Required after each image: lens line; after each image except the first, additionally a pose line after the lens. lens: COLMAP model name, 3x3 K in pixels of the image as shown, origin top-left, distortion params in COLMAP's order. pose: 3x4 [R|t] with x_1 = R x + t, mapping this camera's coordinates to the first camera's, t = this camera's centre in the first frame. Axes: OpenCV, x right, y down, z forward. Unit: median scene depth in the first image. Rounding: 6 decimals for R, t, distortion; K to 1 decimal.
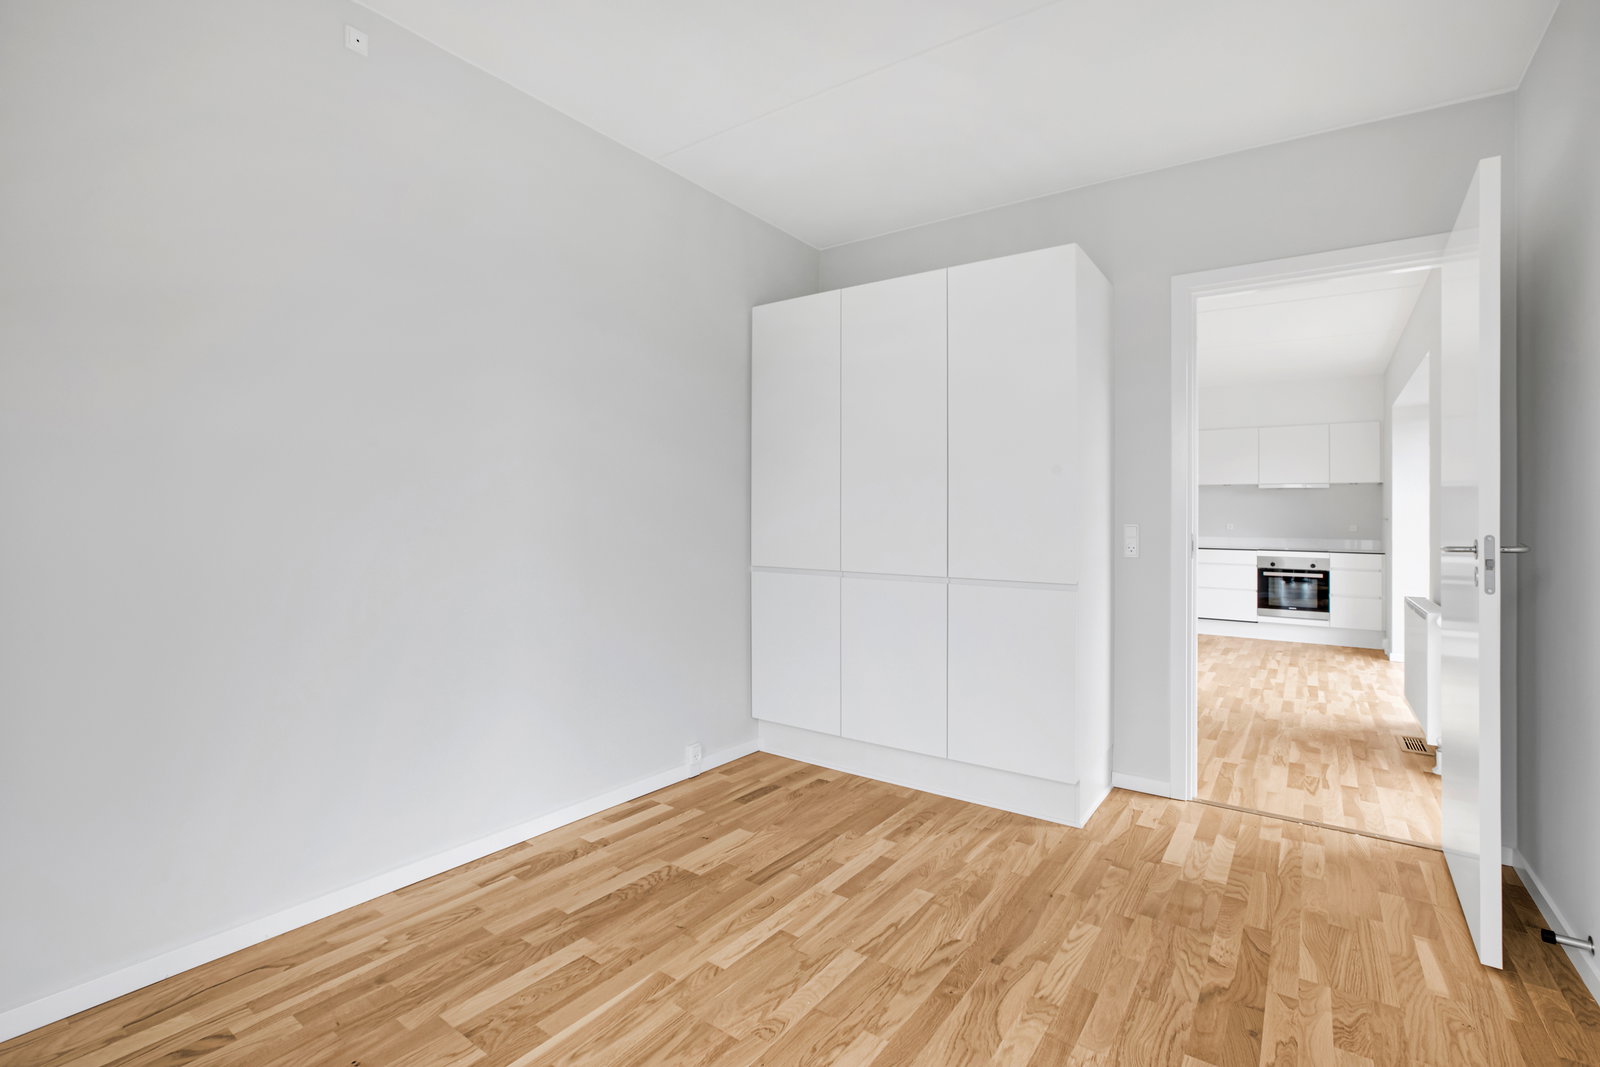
lens RADIAL K [[732.1, 0, 796.1], [0, 732.1, 501.2], [0, 0, 1]] dist [-0.053667, 0.016332]
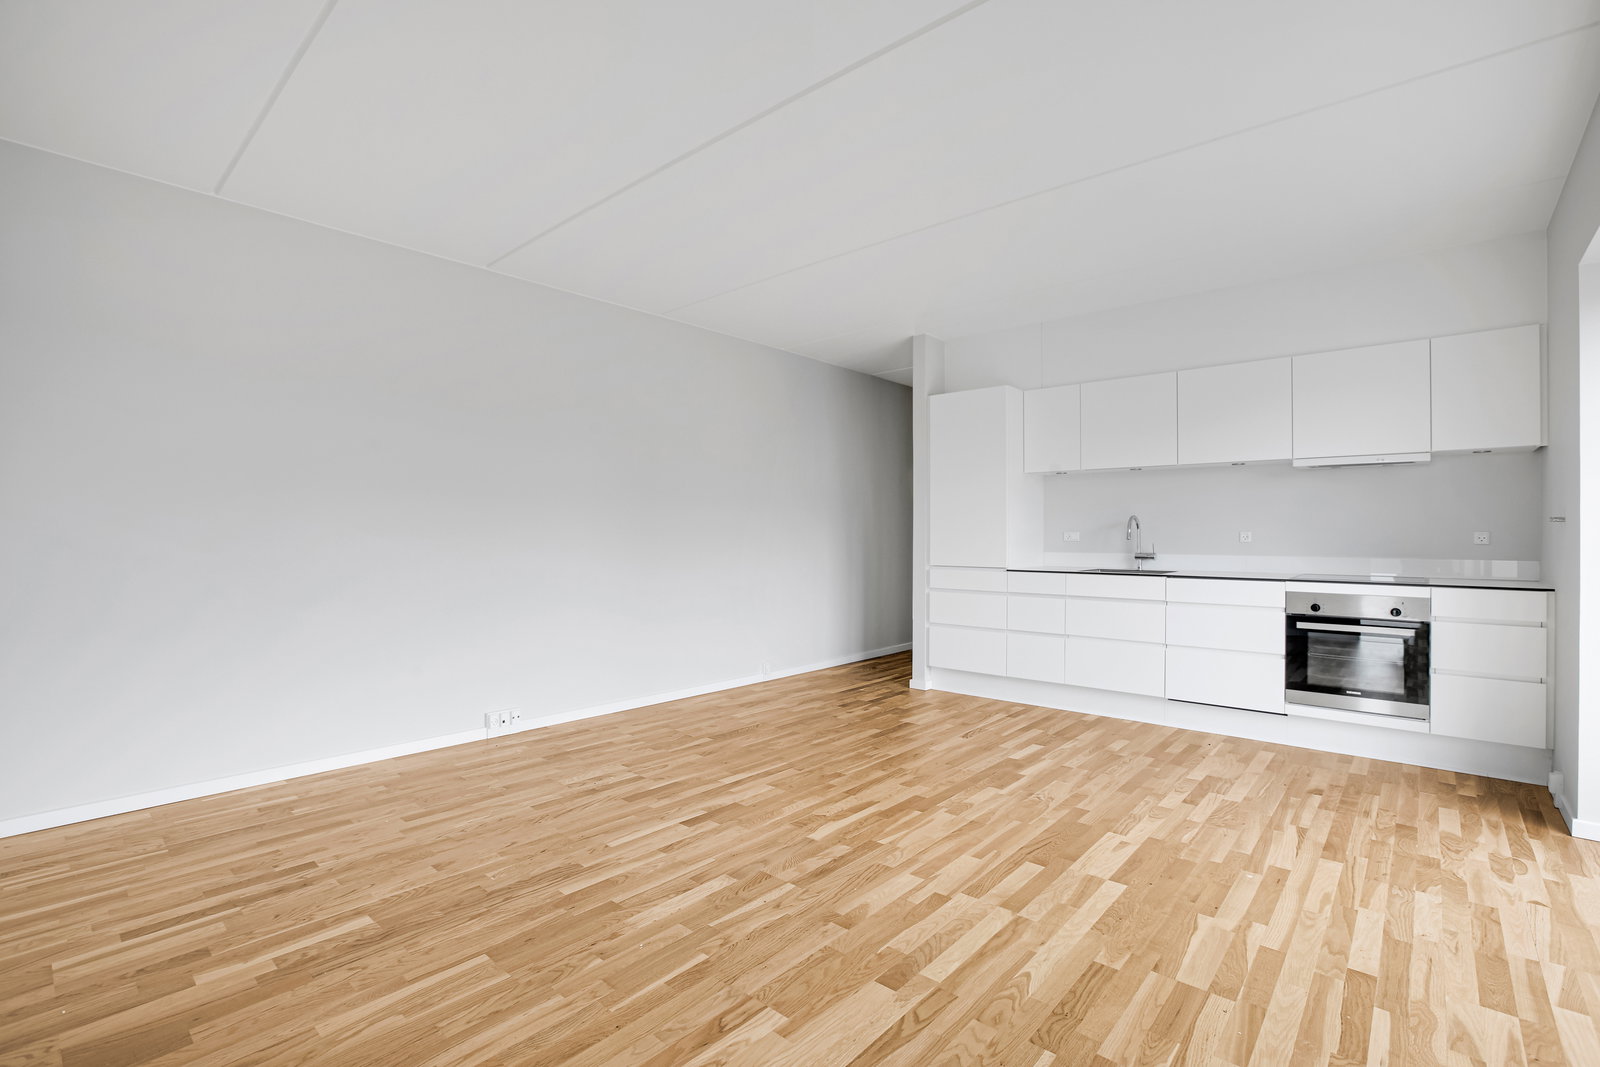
lens RADIAL K [[732.1, 0, 799.6], [0, 732.1, 525.8], [0, 0, 1]] dist [-0.053667, 0.016332]
pose [[0.995233, -0.007658, -0.097226, 0.348501], [0.009154, 0.999846, 0.014945, 0.017031], [0.097097, -0.015764, 0.995150, 0.453720]]
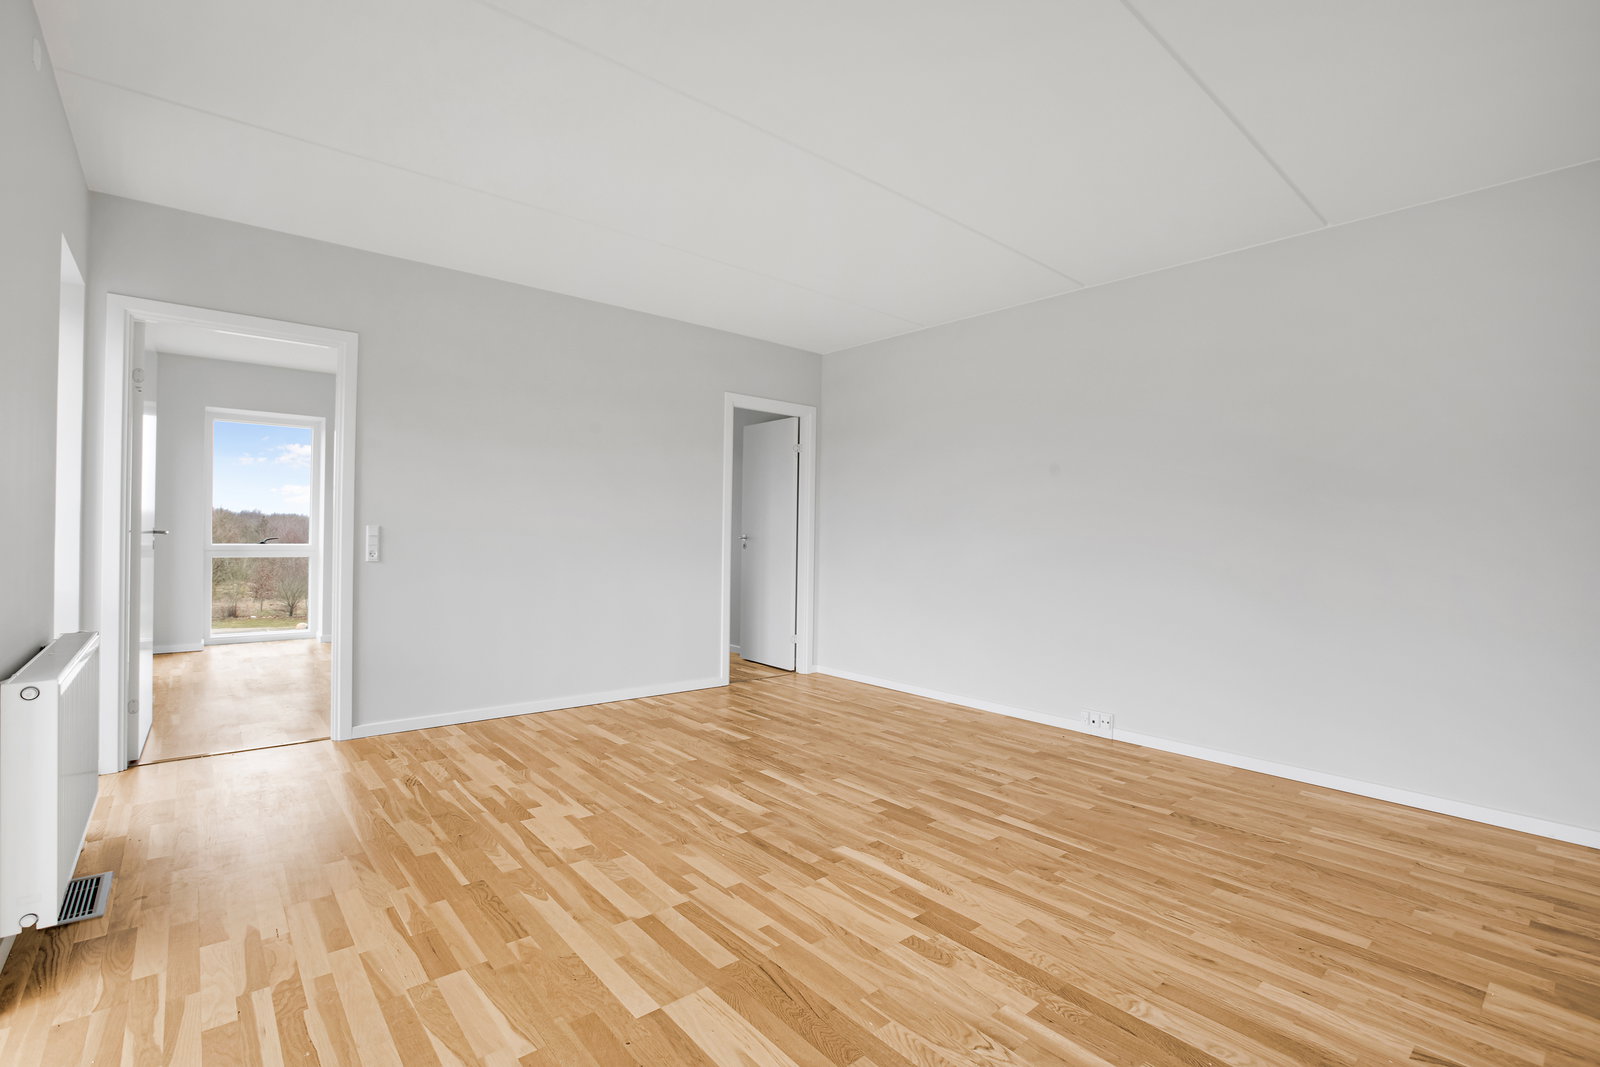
lens RADIAL K [[732.1, 0, 805.3], [0, 732.1, 533.0], [0, 0, 1]] dist [-0.053667, 0.016332]
pose [[-0.230895, -0.013642, -0.972883, 0.688333], [0.007486, 0.999847, -0.015797, 0.032483], [0.972950, -0.010930, -0.230758, 0.908882]]
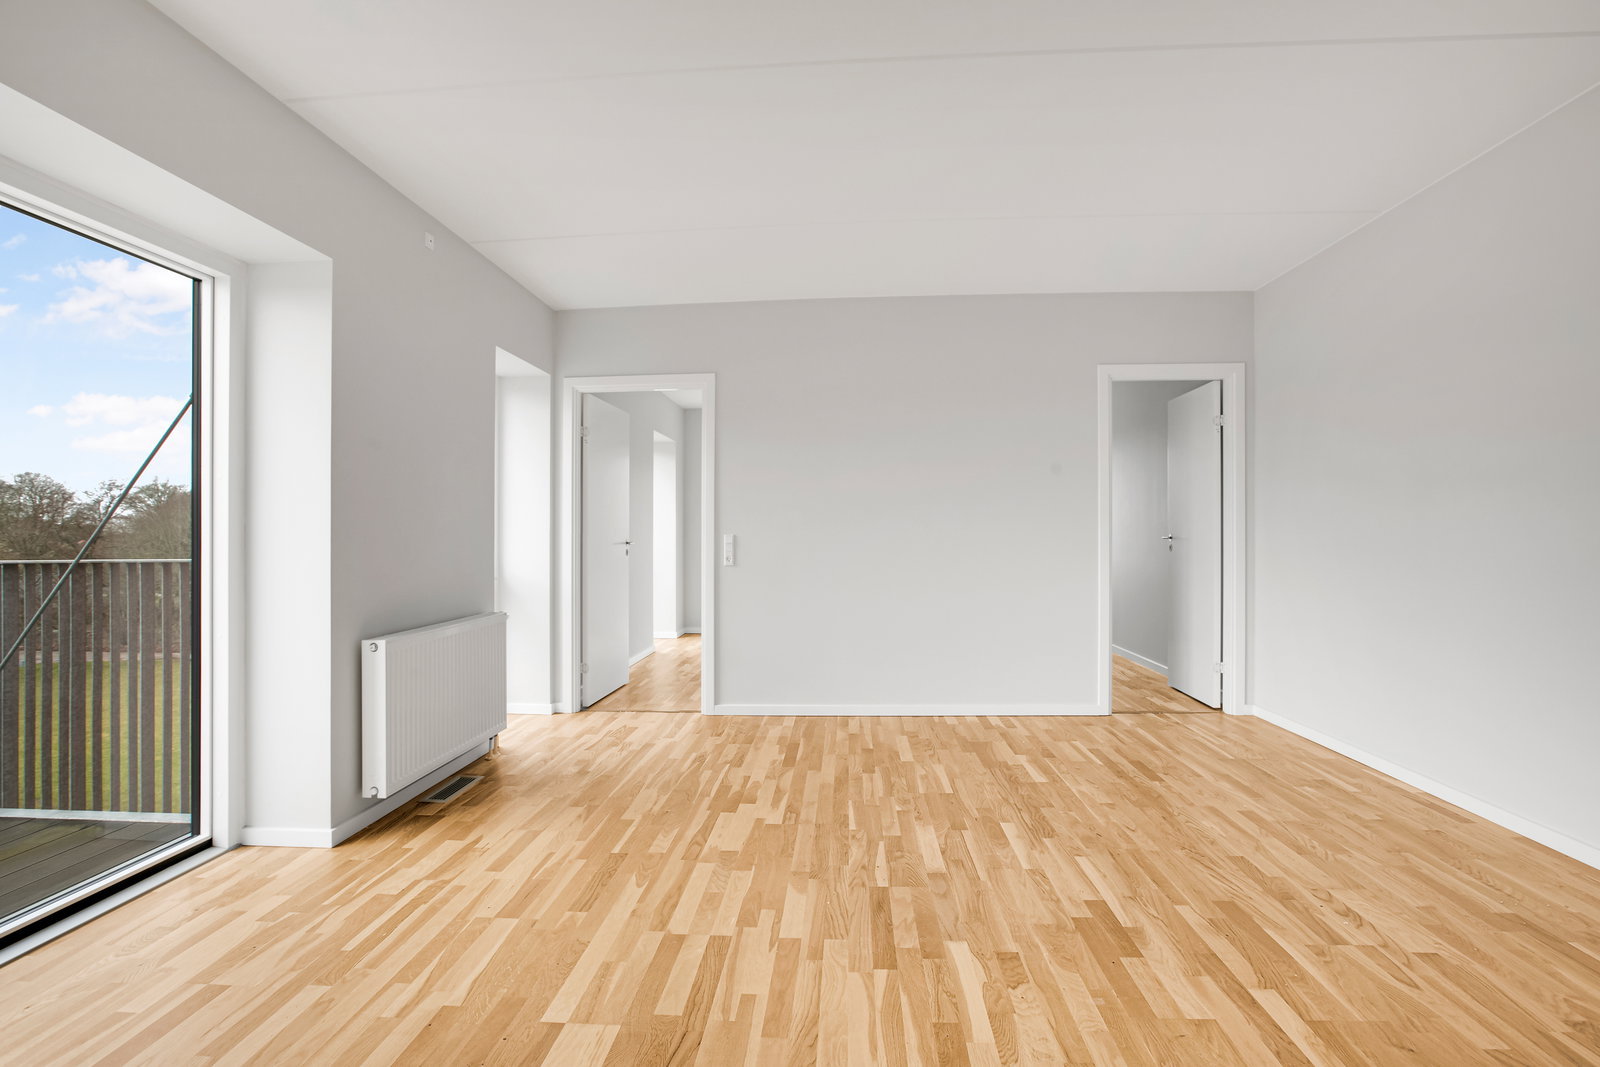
lens RADIAL K [[732.1, 0, 796.2], [0, 732.1, 531.7], [0, 0, 1]] dist [-0.053667, 0.016332]
pose [[-0.851768, -0.003212, -0.523909, 0.519005], [0.017995, 0.999212, -0.035381, 0.037093], [0.523610, -0.039564, -0.851039, 1.051291]]
